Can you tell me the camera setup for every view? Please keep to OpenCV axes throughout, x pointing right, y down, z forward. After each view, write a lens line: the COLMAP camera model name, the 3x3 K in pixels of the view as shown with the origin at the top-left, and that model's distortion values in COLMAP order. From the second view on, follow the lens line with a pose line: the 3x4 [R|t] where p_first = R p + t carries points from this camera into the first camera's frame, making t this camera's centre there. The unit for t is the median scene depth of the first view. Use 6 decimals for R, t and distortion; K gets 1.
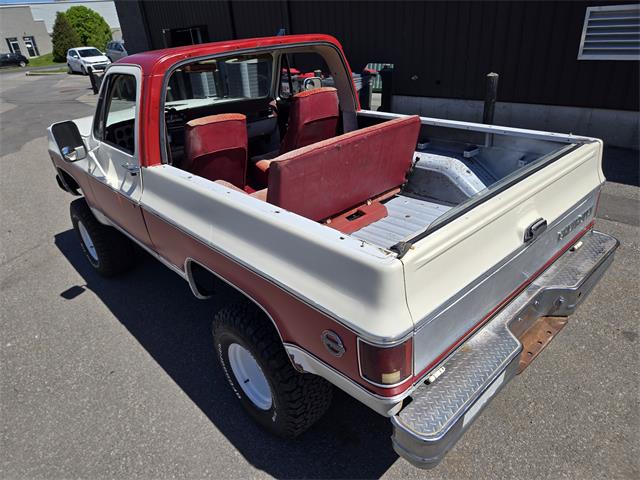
lens RADIAL K [[433.6, 0, 319.0], [0, 433.6, 243.3], [0, 0, 1]] dist [0.051611, -0.041850]
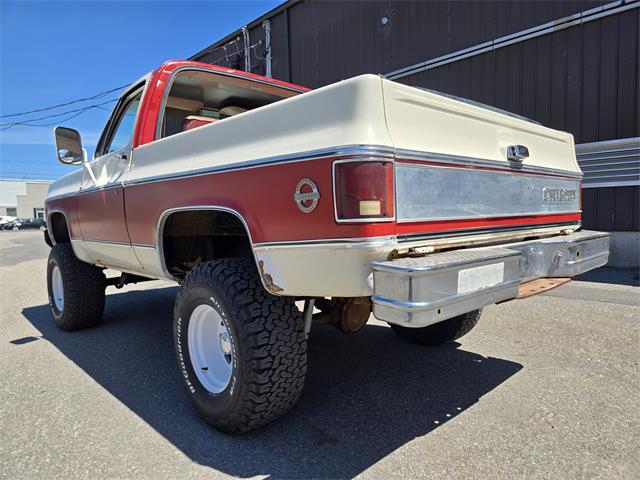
lens RADIAL K [[434.4, 0, 323.8], [0, 434.4, 238.3], [0, 0, 1]] dist [0.038580, -0.026698]
pose [[0.998749, 0.048504, 0.012190, 0.040989], [-0.039314, 0.912081, -0.408121, 0.456124], [-0.030914, 0.407131, 0.912846, 0.146274]]
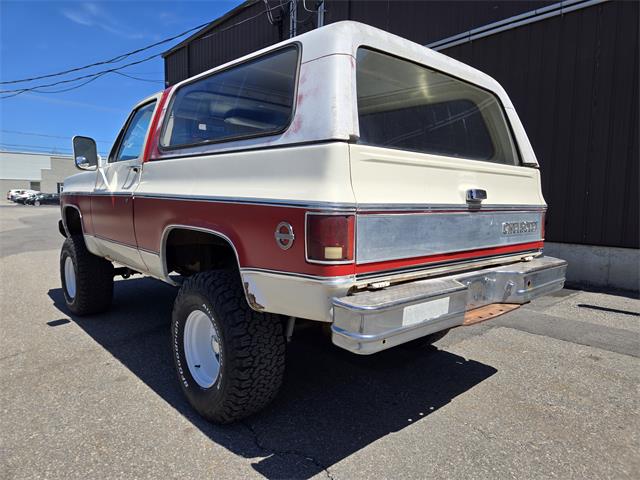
lens RADIAL K [[434.4, 0, 321.0], [0, 434.4, 231.3], [0, 0, 1]] dist [0.038580, -0.026698]
pose [[0.995460, 0.095024, -0.005381, 0.085924], [-0.089687, 0.917621, -0.387206, 0.424644], [-0.031856, 0.385931, 0.921977, 0.001384]]
